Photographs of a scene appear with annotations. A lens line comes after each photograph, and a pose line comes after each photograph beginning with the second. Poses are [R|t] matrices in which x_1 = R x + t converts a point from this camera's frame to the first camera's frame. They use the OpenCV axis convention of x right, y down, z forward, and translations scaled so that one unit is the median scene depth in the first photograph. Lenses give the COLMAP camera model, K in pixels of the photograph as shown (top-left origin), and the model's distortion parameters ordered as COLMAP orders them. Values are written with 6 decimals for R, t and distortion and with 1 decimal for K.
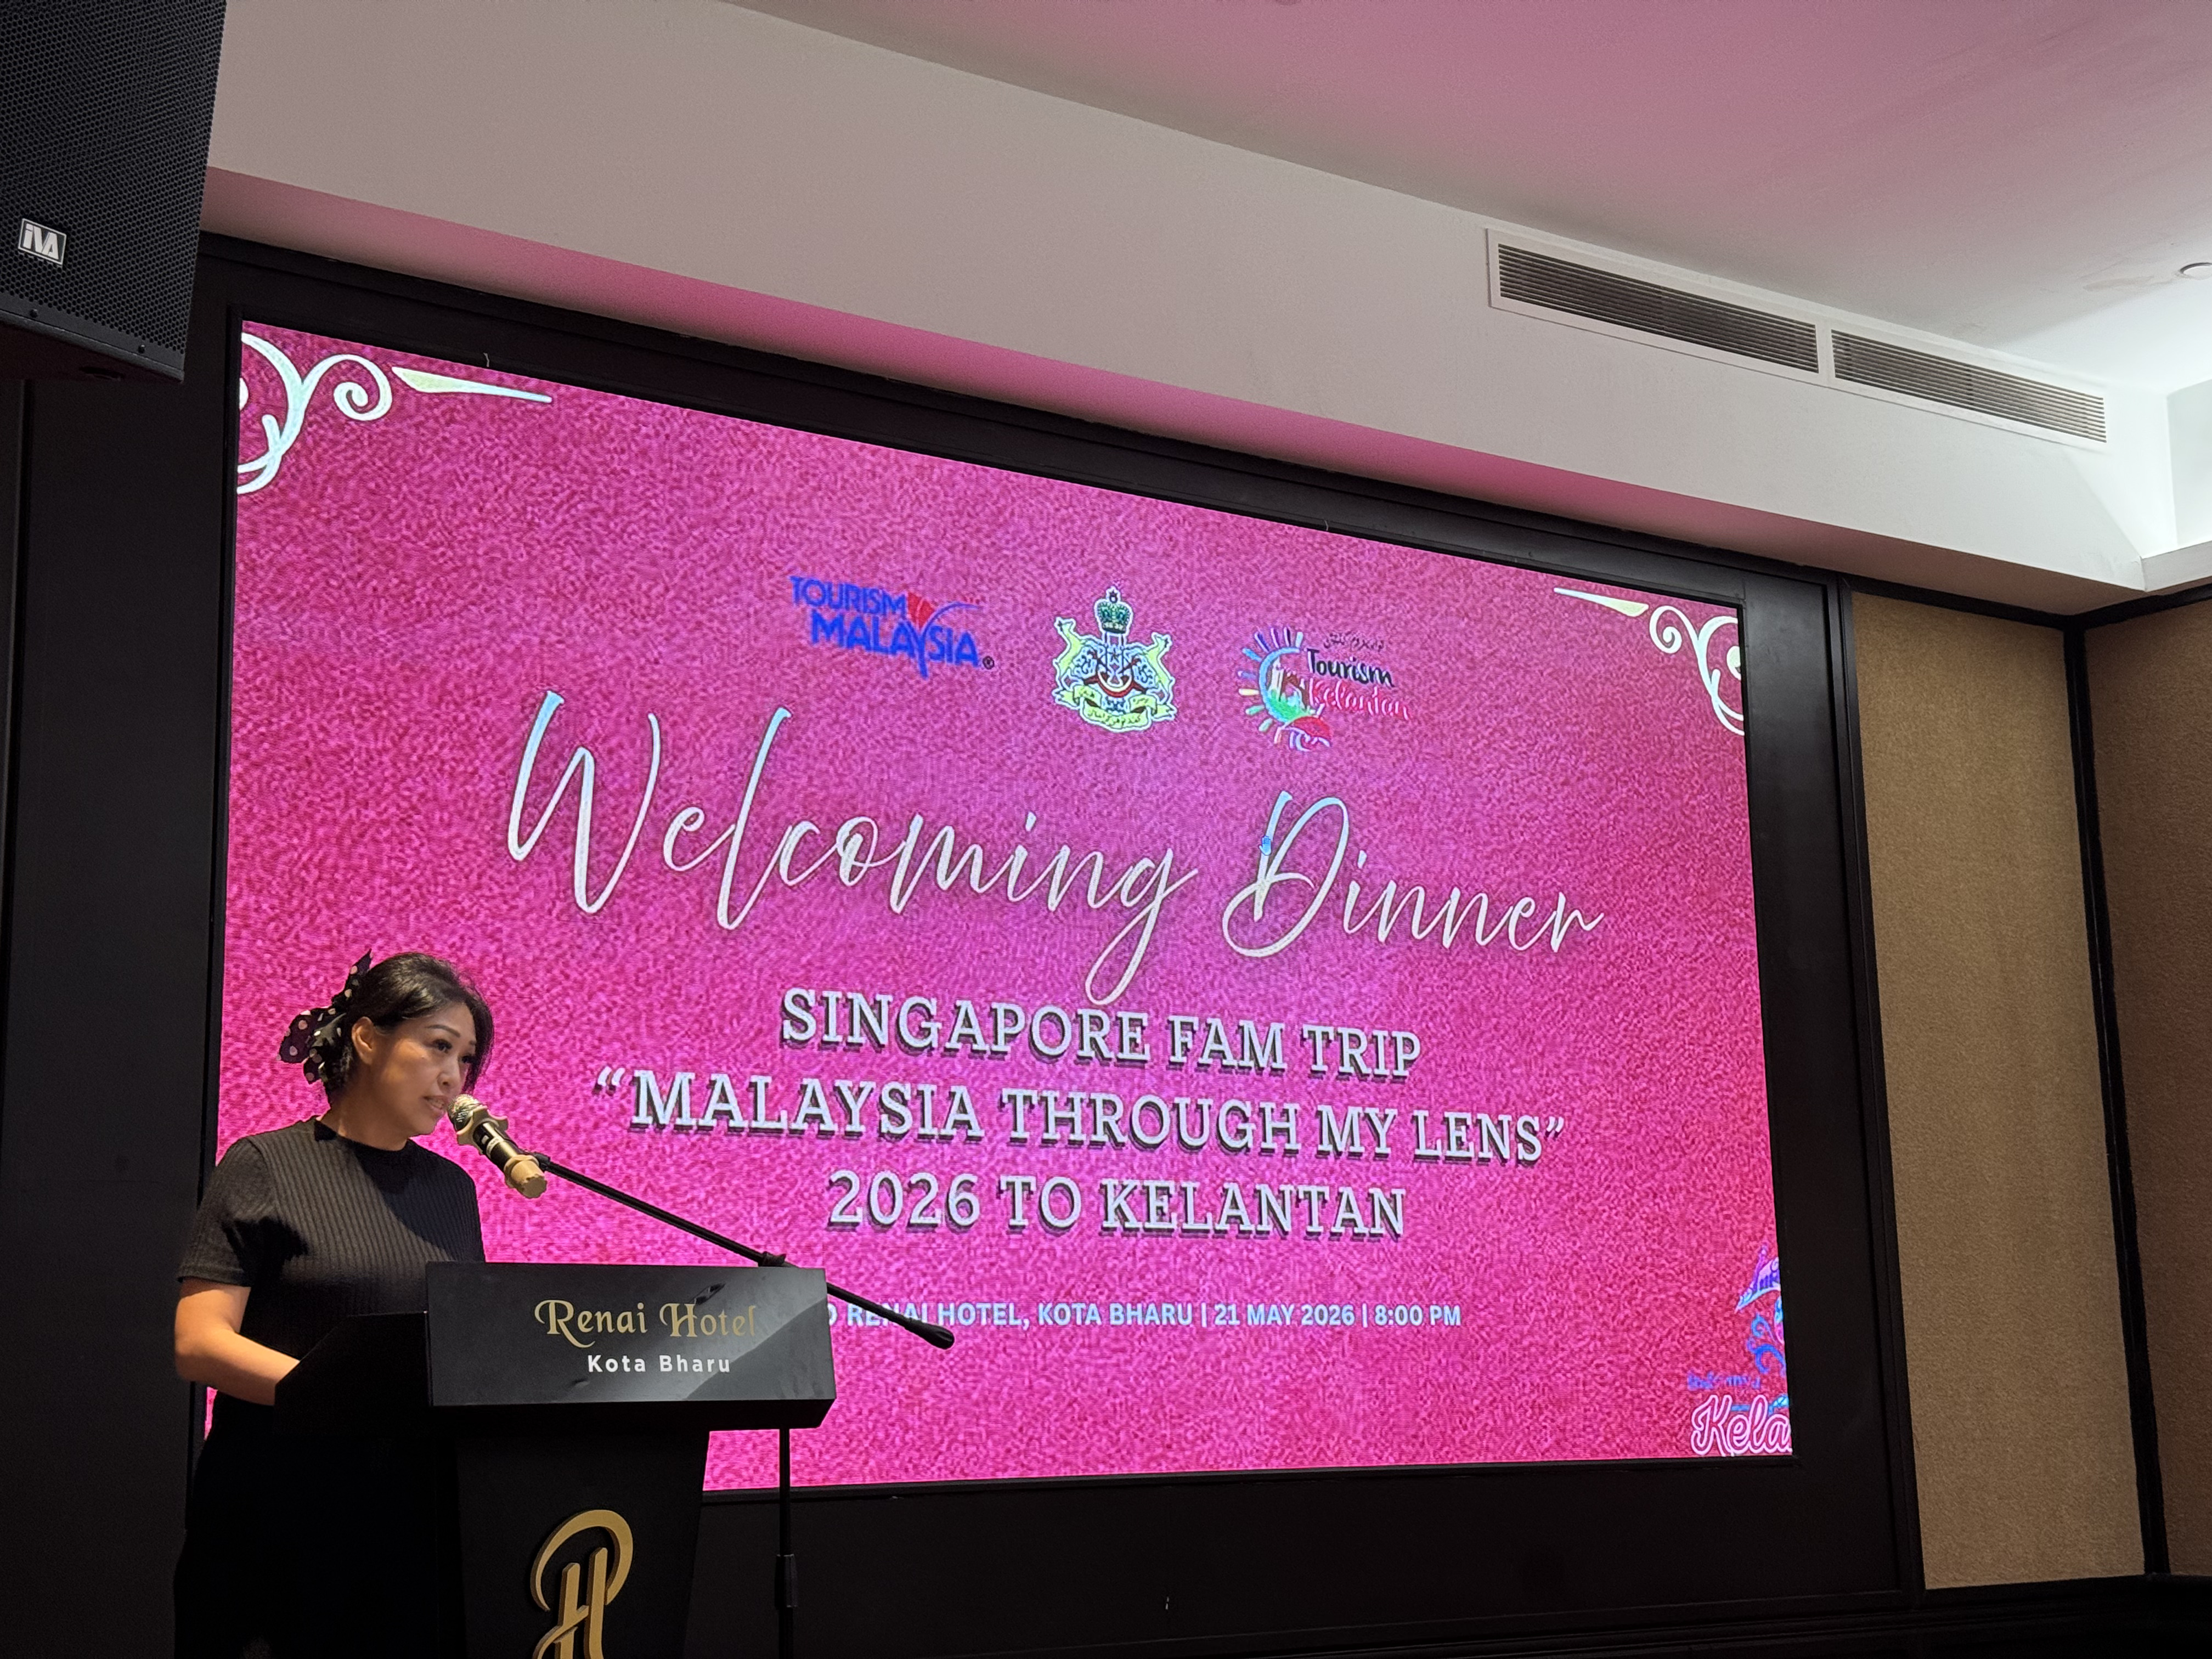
lens RADIAL K [[3091.1, 0, 1099.6], [0, 3091.1, 825.2], [0, 0, 1]] dist [0.160960, -0.156039]
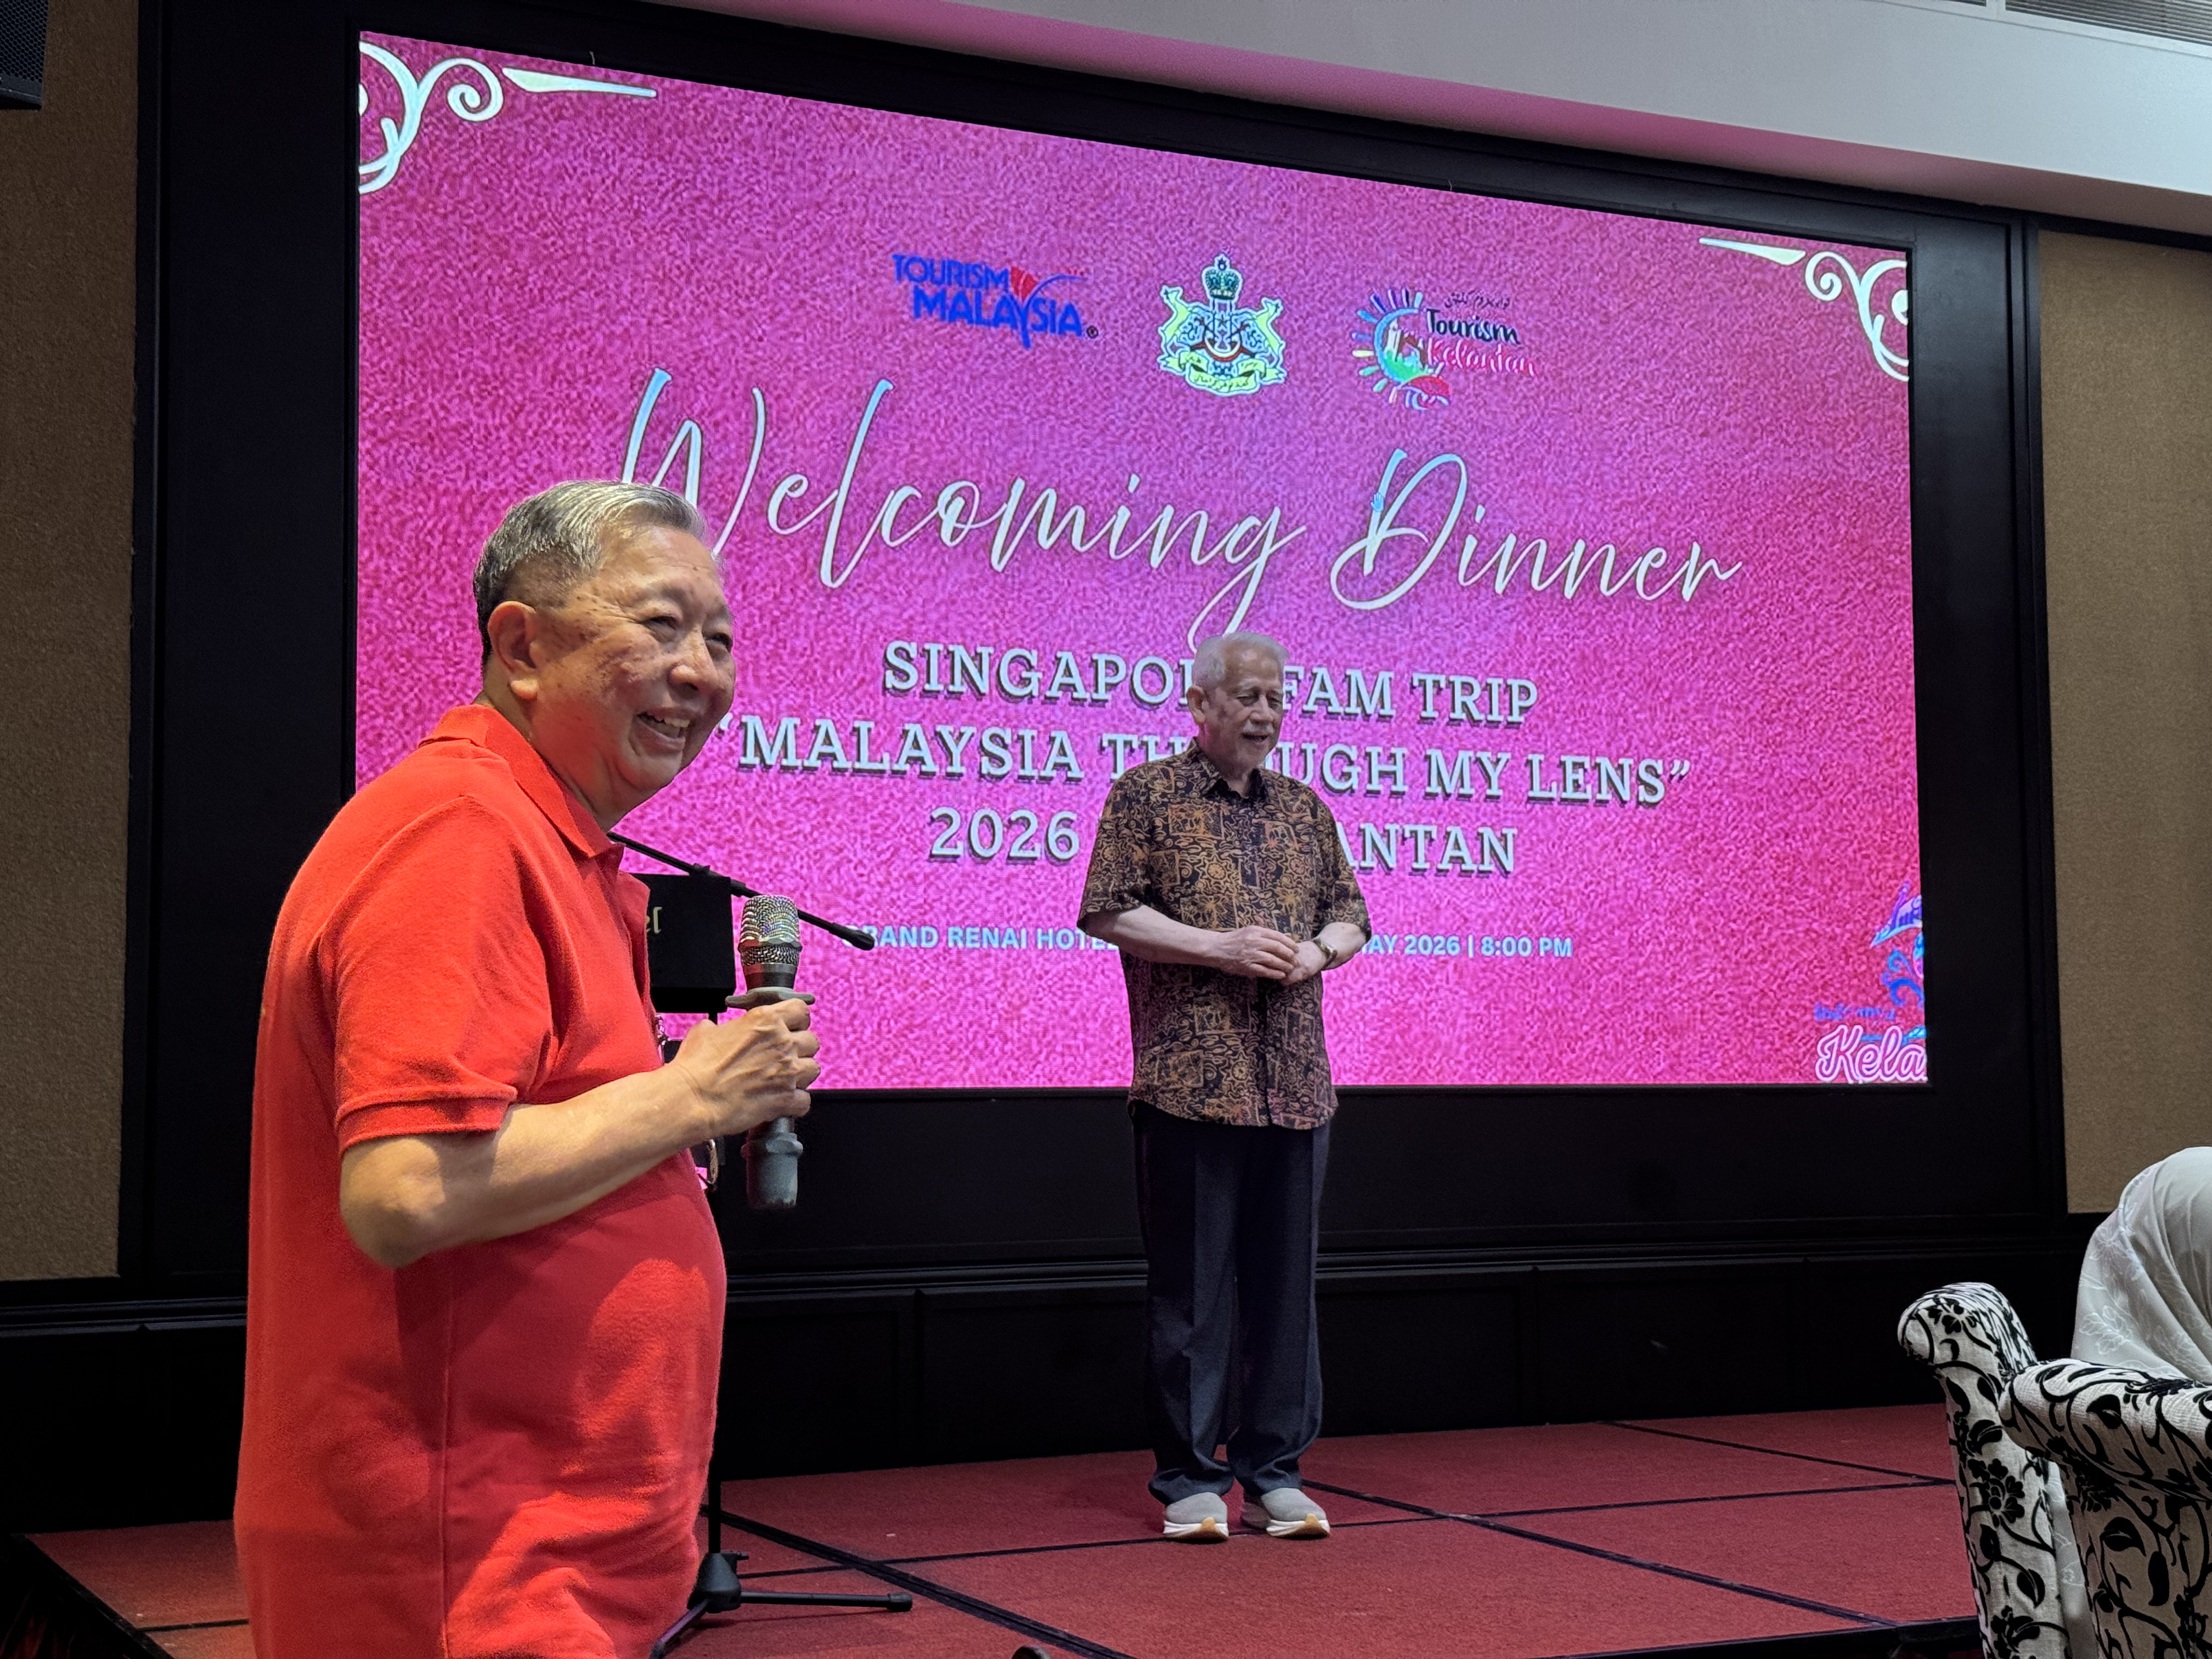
lens RADIAL K [[3091.1, 0, 1099.6], [0, 3091.1, 825.2], [0, 0, 1]] dist [0.160960, -0.156039]
pose [[0.986116, -0.000157, -0.166059, 0.145155], [0.017607, 0.994462, 0.103613, 0.005266], [0.165123, -0.105098, 0.980657, -0.057335]]
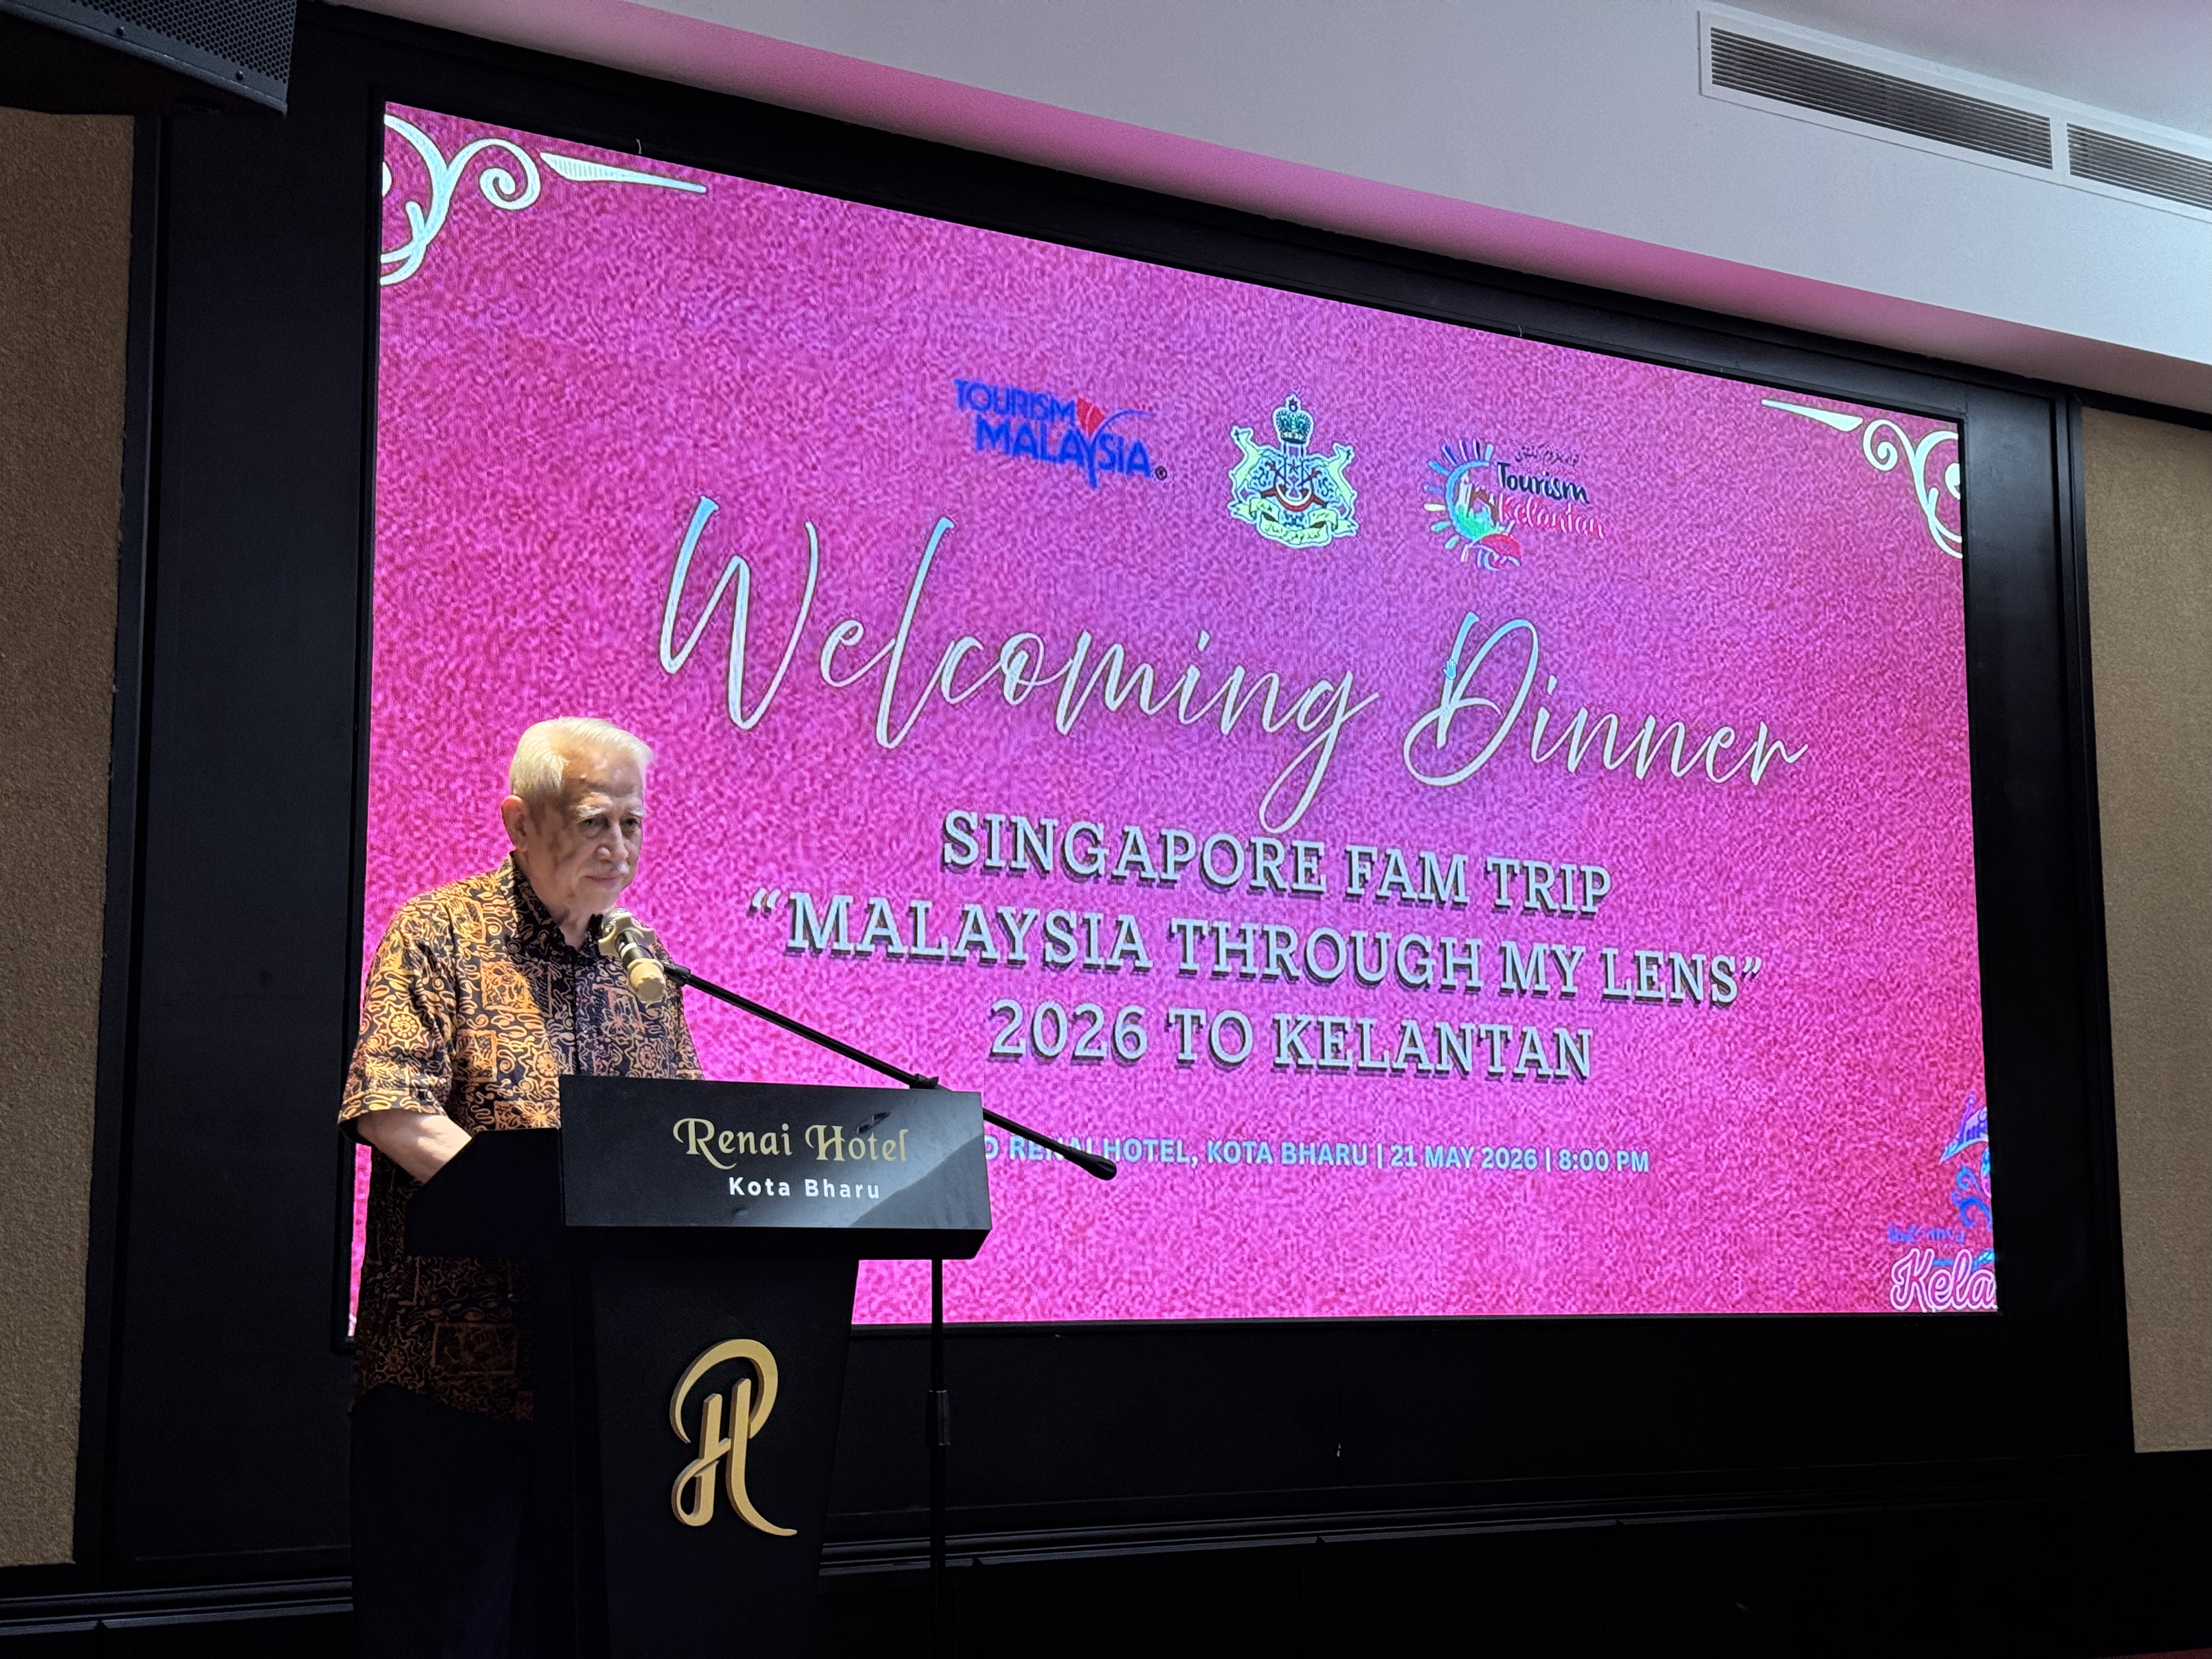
lens RADIAL K [[3095.4, 0, 1106.9], [0, 3095.4, 815.1], [0, 0, 1]] dist [0.157050, -0.109910]
pose [[0.998510, 0.010269, -0.053588, -0.000324], [-0.007837, 0.998938, 0.045401, 0.009619], [0.053997, -0.044914, 0.997530, 0.042090]]
